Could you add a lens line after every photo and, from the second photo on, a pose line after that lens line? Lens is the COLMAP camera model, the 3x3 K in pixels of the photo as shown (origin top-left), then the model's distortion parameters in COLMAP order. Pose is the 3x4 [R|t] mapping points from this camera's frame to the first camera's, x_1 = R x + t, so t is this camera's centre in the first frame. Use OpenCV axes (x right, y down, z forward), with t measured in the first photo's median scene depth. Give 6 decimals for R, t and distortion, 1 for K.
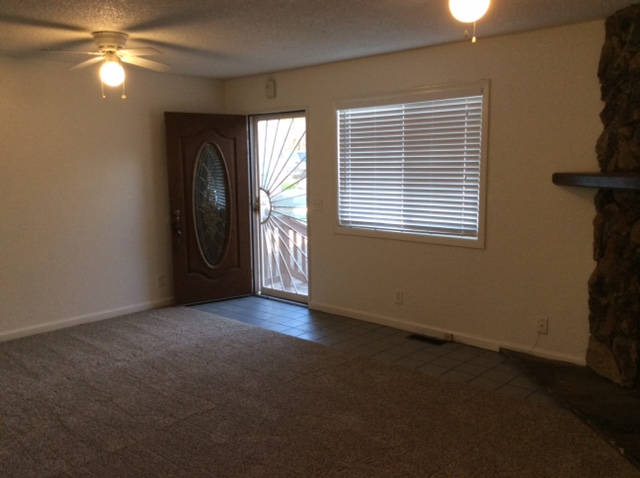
lens RADIAL K [[599.0, 0, 320.0], [0, 599.0, 239.0], [0, 0, 1]] dist [0.046918, -0.005014]
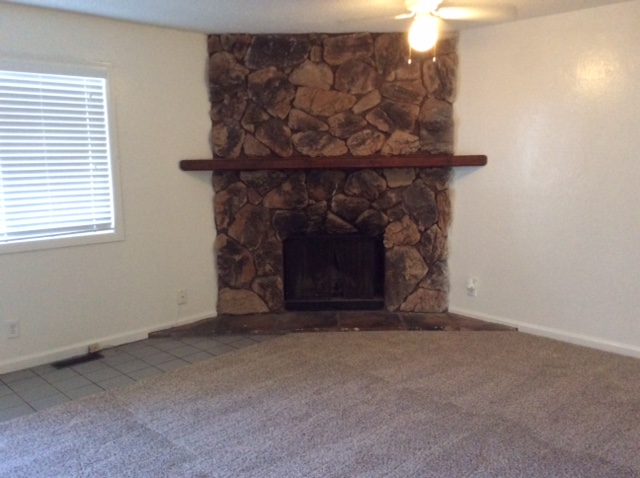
lens RADIAL K [[589.5, 0, 320.0], [0, 589.5, 239.0], [0, 0, 1]] dist [0.089750, -0.000965]
pose [[0.038429, -0.136816, 0.989851, -0.676479], [0.140895, 0.981428, 0.130182, -0.067409], [-0.989278, 0.134463, 0.056992, 0.646678]]
